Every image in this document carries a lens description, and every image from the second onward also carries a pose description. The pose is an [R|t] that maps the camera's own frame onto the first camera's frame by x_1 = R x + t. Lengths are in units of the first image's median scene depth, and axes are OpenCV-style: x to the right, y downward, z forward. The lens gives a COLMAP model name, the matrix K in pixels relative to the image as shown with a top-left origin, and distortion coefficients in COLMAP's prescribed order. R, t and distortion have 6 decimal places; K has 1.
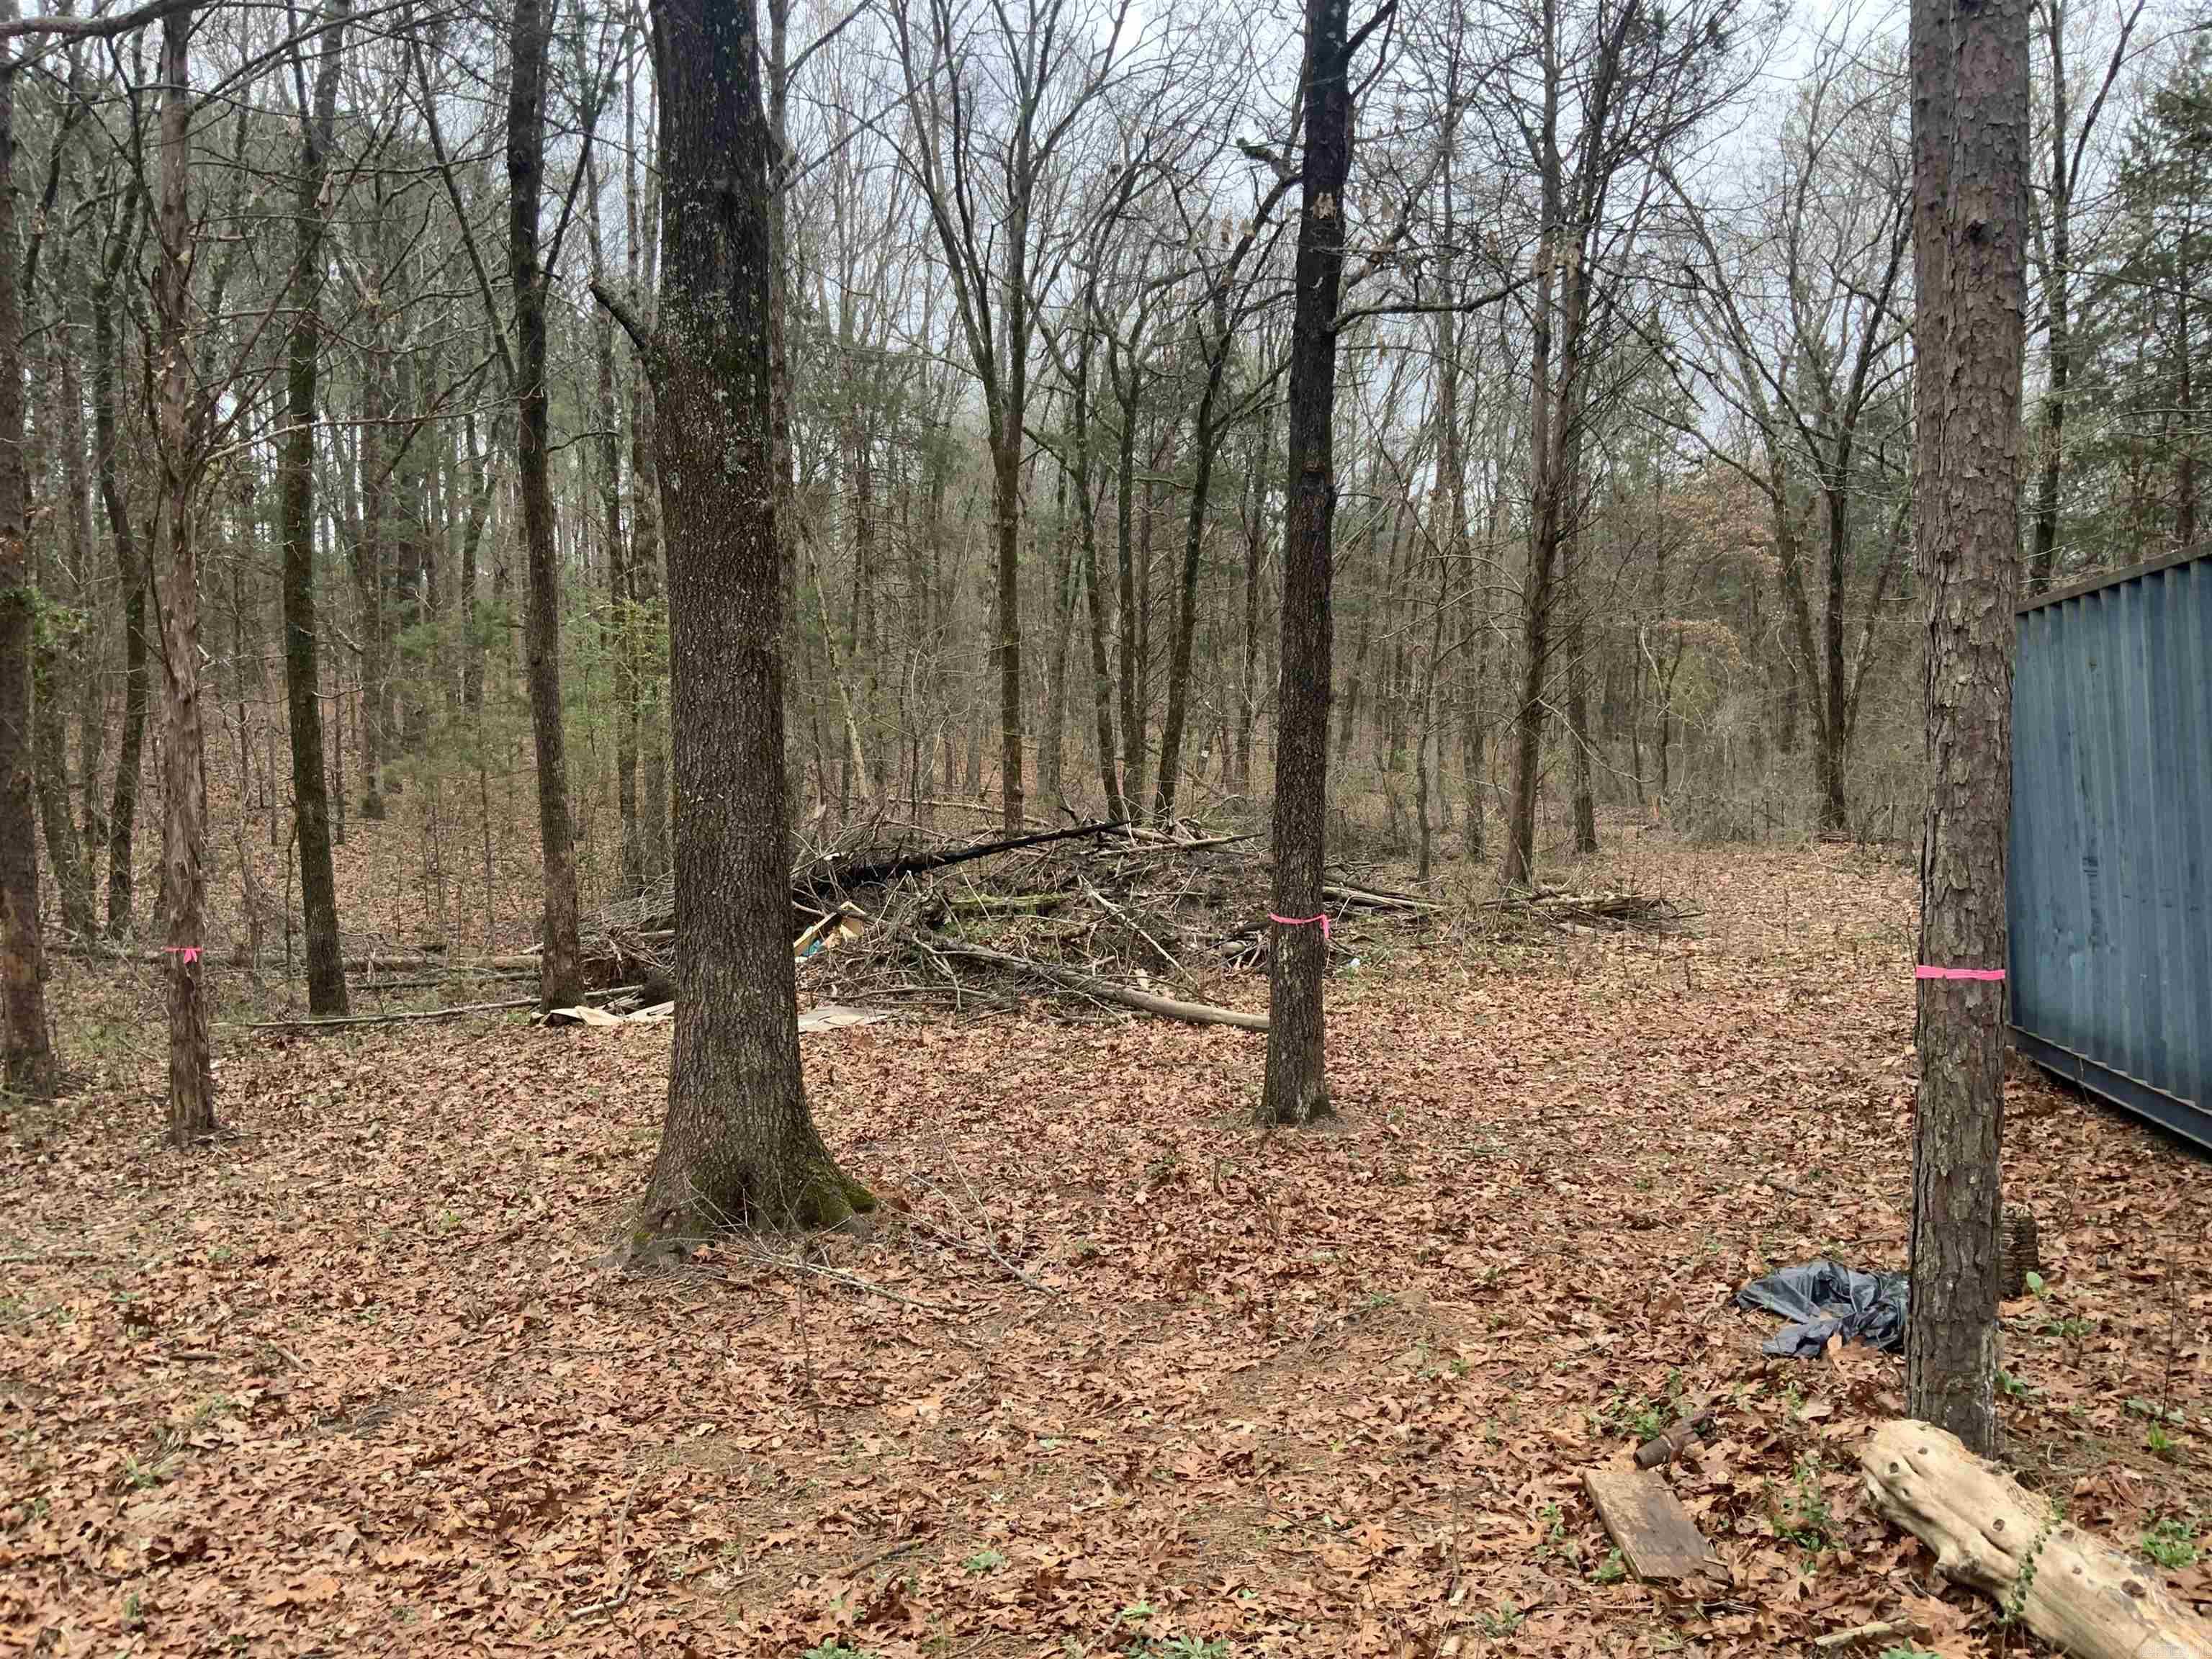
lens RADIAL K [[1846.4, 0, 1099.6], [0, 1846.4, 826.4], [0, 0, 1]] dist [0.039711, -0.073502]
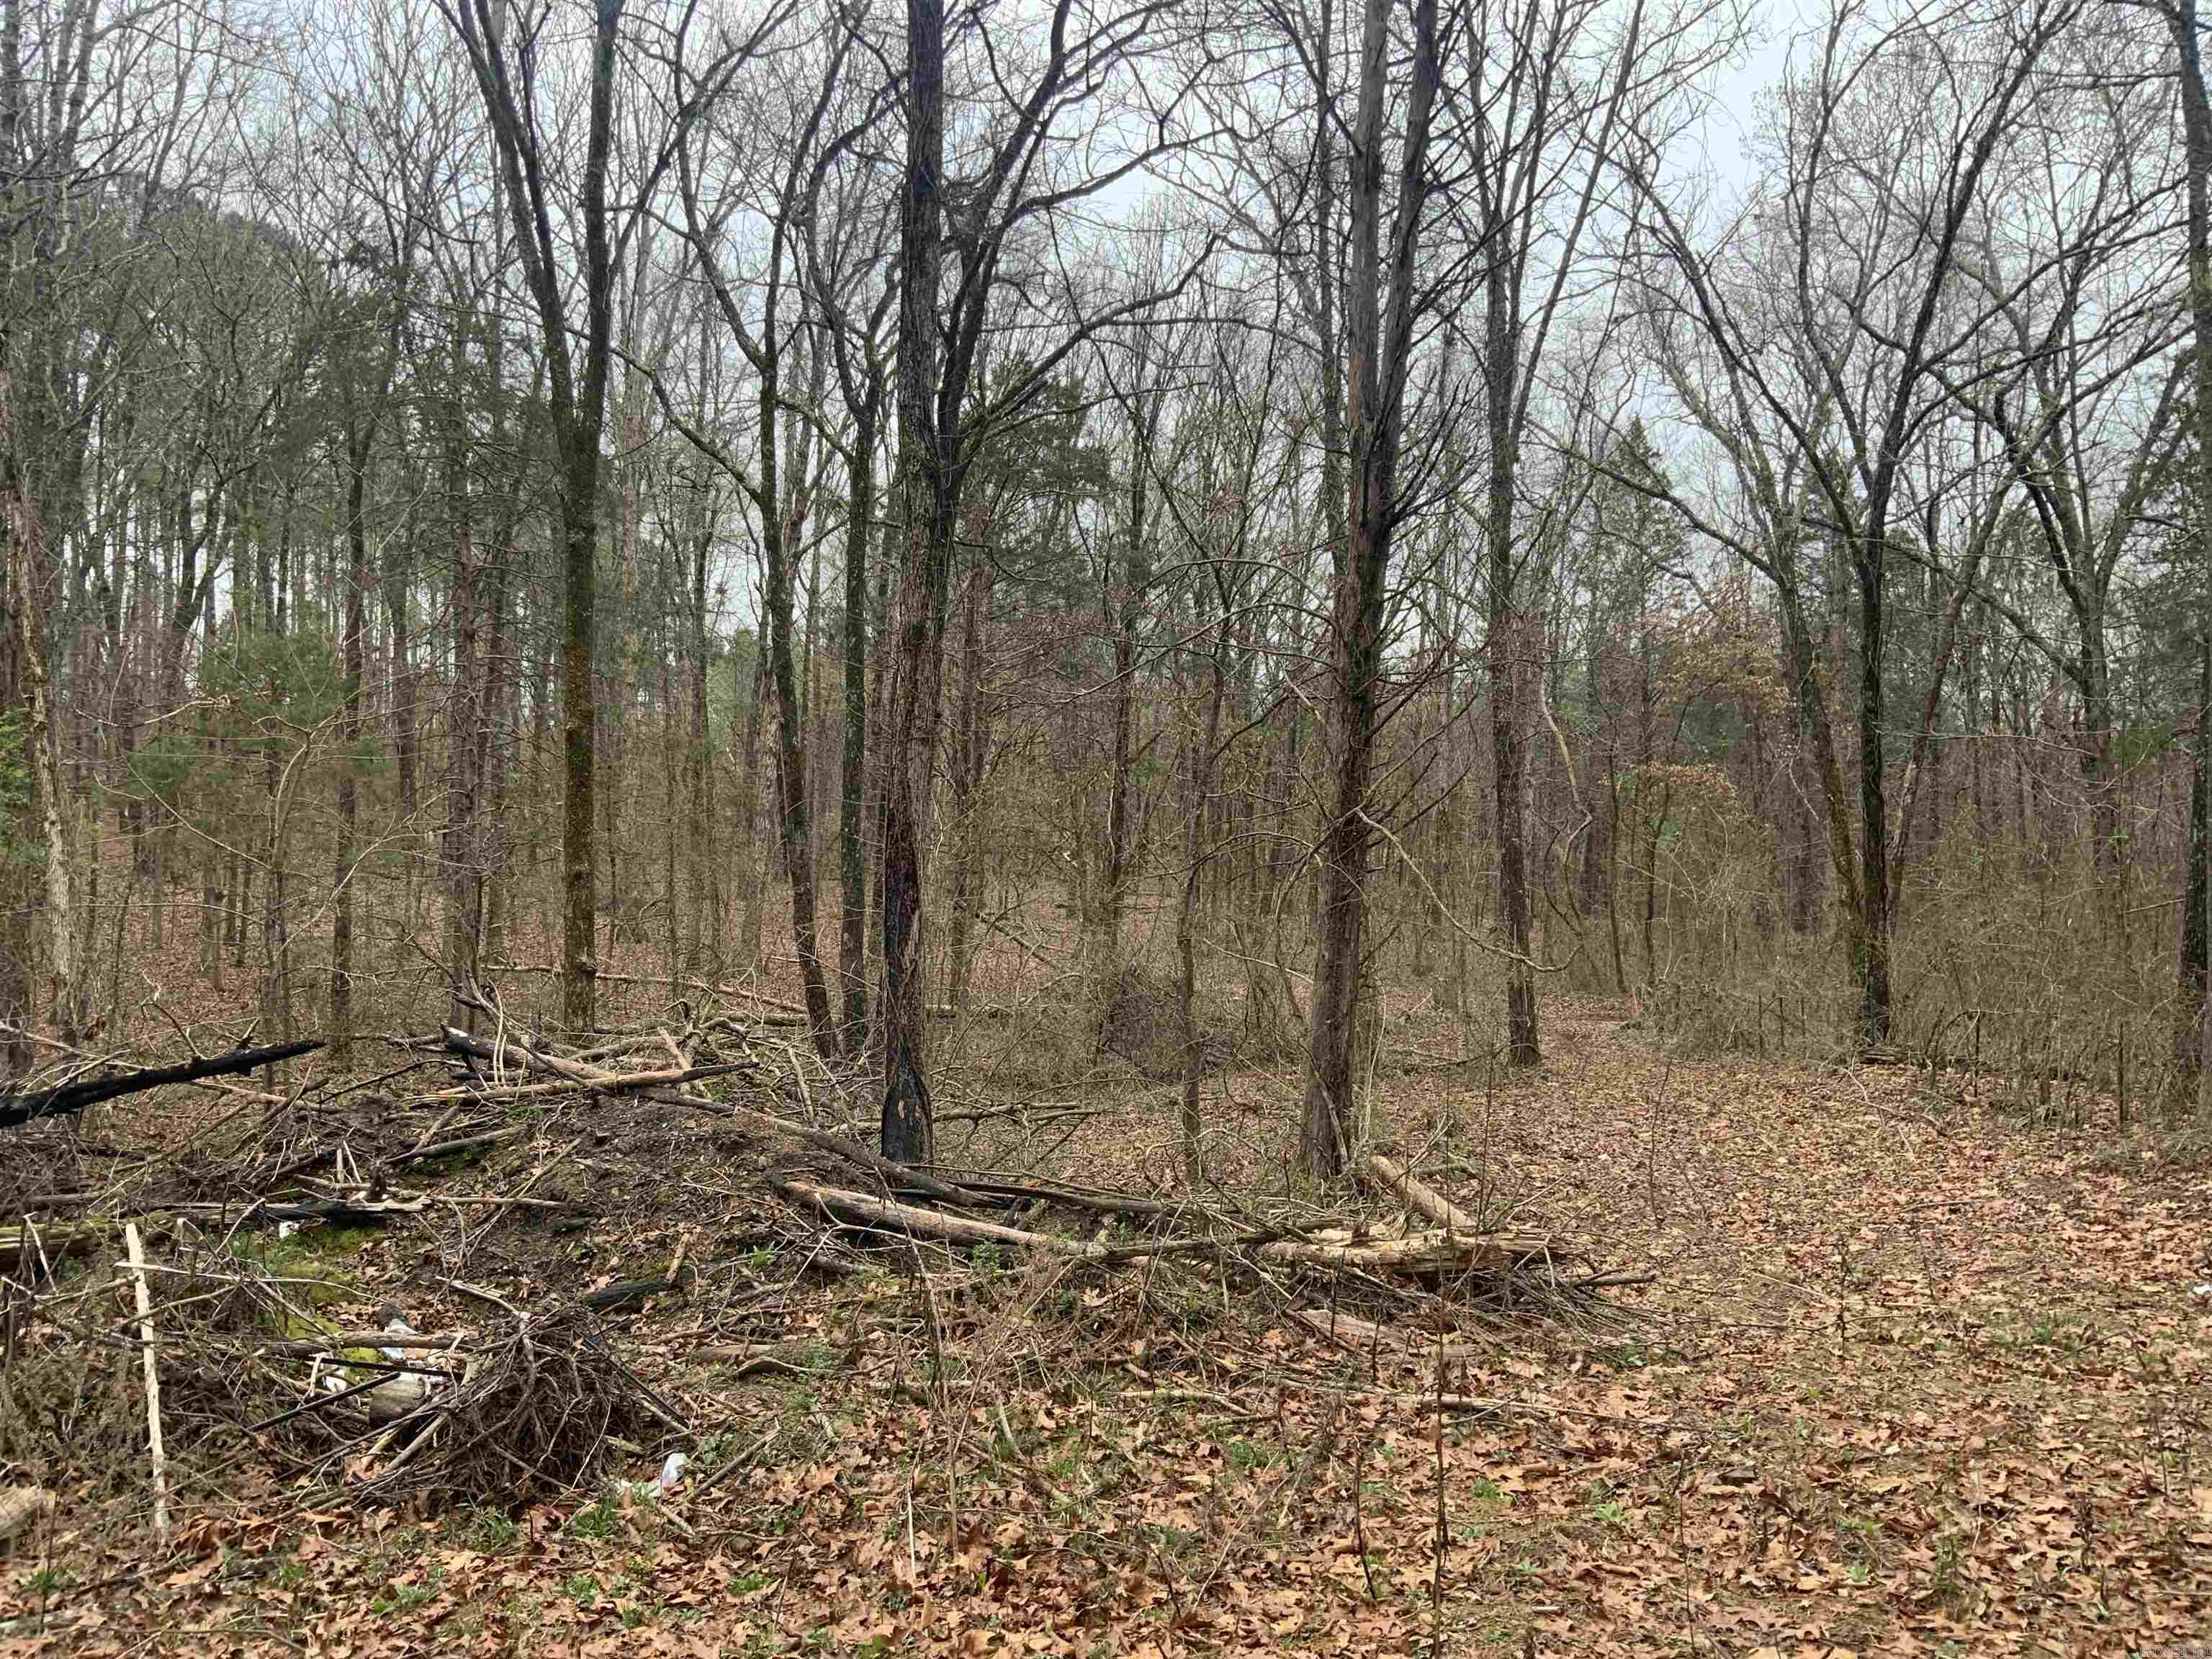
lens RADIAL K [[1846.4, 0, 1099.6], [0, 1846.4, 826.4], [0, 0, 1]] dist [0.039711, -0.073502]
pose [[0.999853, 0.016727, -0.003667, 0.245988], [-0.016996, 0.995502, -0.093200, -0.019863], [0.002091, 0.093249, 0.995641, 0.698180]]
